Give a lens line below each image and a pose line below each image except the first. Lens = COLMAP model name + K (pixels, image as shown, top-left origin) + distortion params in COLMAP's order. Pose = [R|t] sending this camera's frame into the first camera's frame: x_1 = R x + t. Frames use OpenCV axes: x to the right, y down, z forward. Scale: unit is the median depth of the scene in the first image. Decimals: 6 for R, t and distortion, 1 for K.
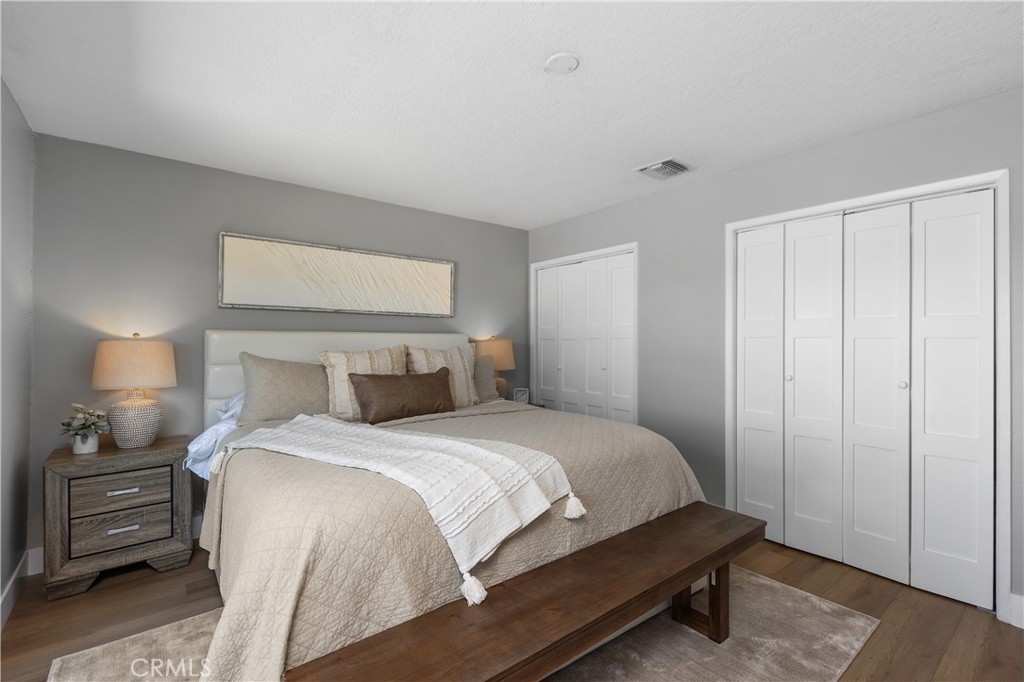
lens RADIAL K [[460.3, 0, 514.0], [0, 460.3, 343.3], [0, 0, 1]] dist [0.002317, -0.001028]
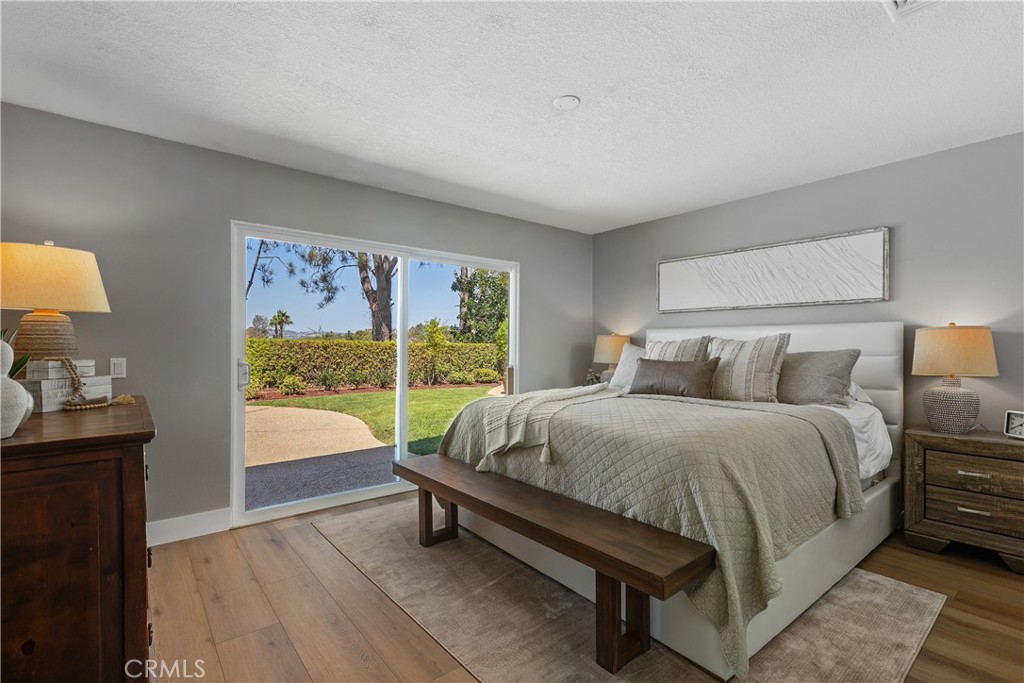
lens RADIAL K [[460.3, 0, 513.2], [0, 460.3, 342.8], [0, 0, 1]] dist [0.002317, -0.001028]
pose [[0.021207, -0.009316, -0.999732, 0.709722], [-0.010702, 0.999897, -0.009544, 0.030351], [0.999718, 0.010901, 0.021105, 0.444925]]
